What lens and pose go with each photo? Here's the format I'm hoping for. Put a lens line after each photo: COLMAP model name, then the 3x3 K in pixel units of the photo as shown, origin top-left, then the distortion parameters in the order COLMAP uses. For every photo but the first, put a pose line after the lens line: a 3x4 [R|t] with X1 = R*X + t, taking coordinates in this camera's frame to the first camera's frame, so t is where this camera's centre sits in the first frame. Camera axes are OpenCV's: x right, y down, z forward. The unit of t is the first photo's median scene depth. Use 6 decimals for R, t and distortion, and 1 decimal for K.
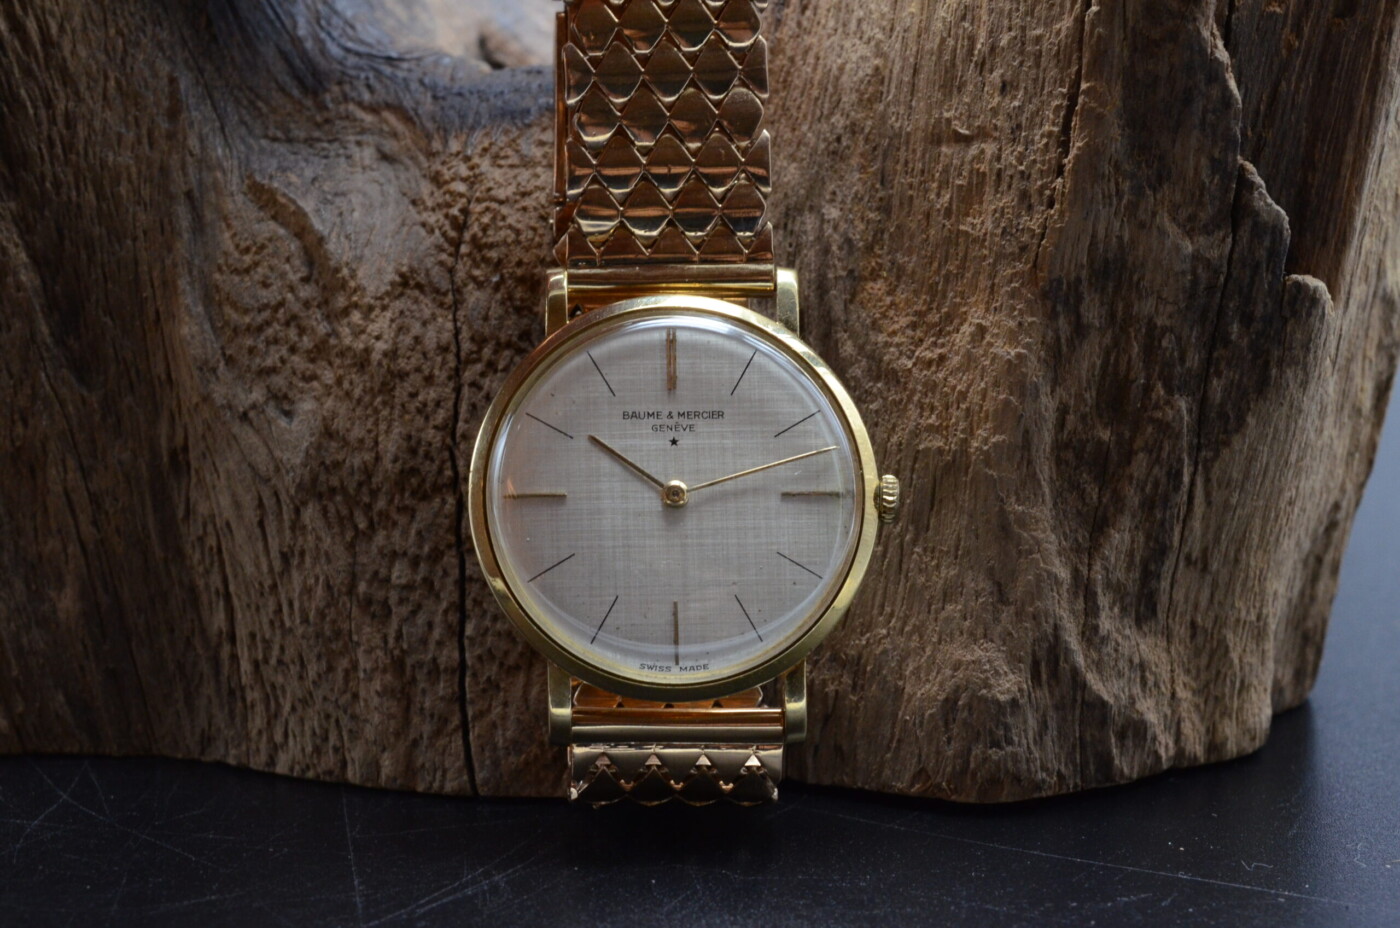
lens RADIAL K [[4843.3, 0, 700.0], [0, 4843.3, 464.0], [0, 0, 1]] dist [0.071530, 0.401471]
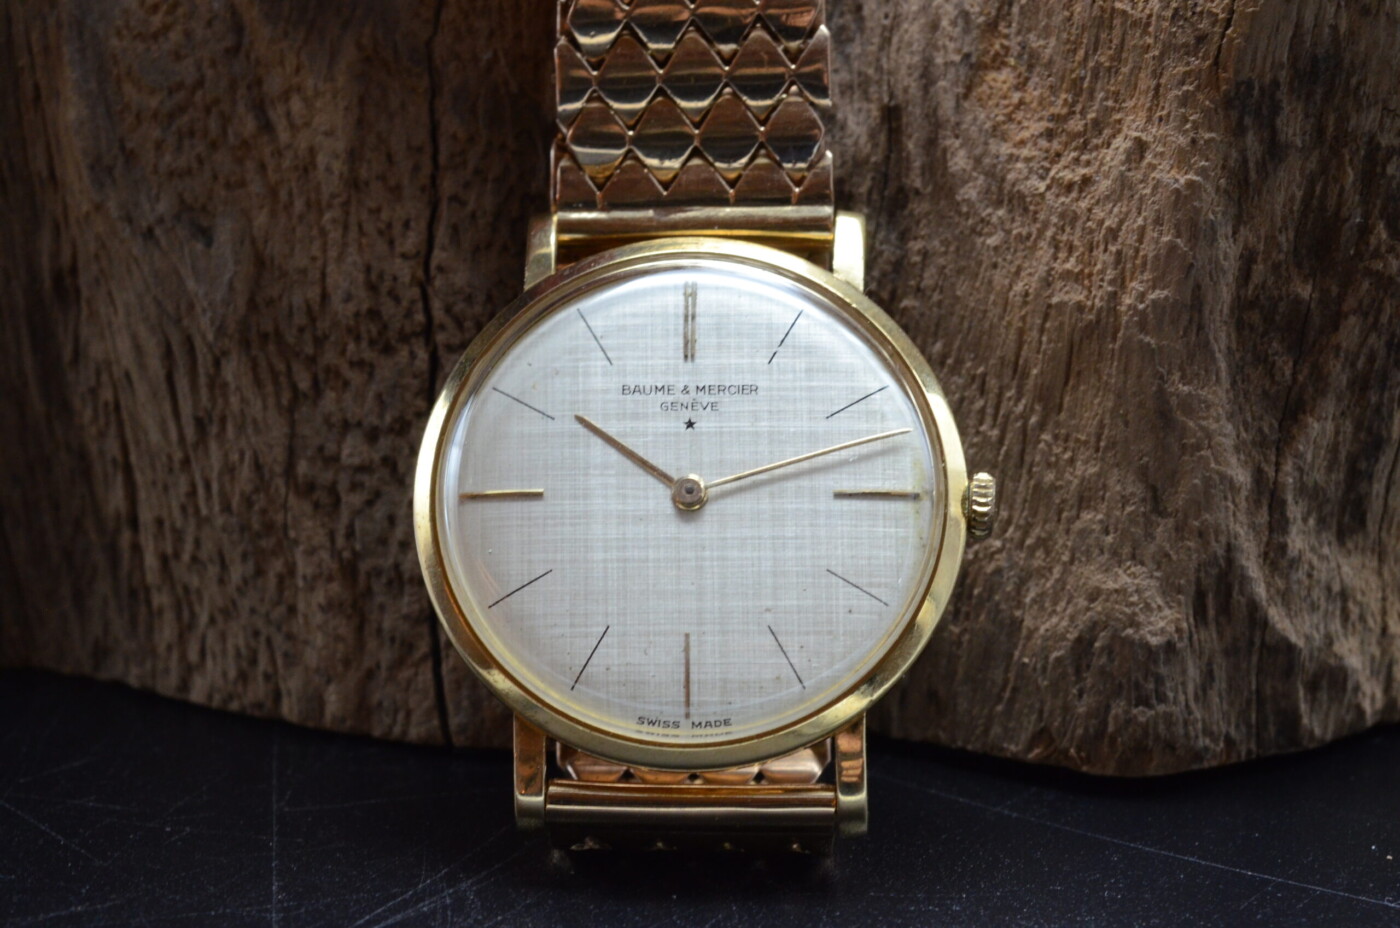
lens RADIAL K [[4843.3, 0, 700.0], [0, 4843.3, 464.0], [0, 0, 1]] dist [0.071530, 0.401471]
pose [[0.999107, 0.023677, -0.034992, 0.017973], [-0.019694, 0.993728, 0.110080, -0.058808], [0.037379, -0.109292, 0.993307, 0.258414]]
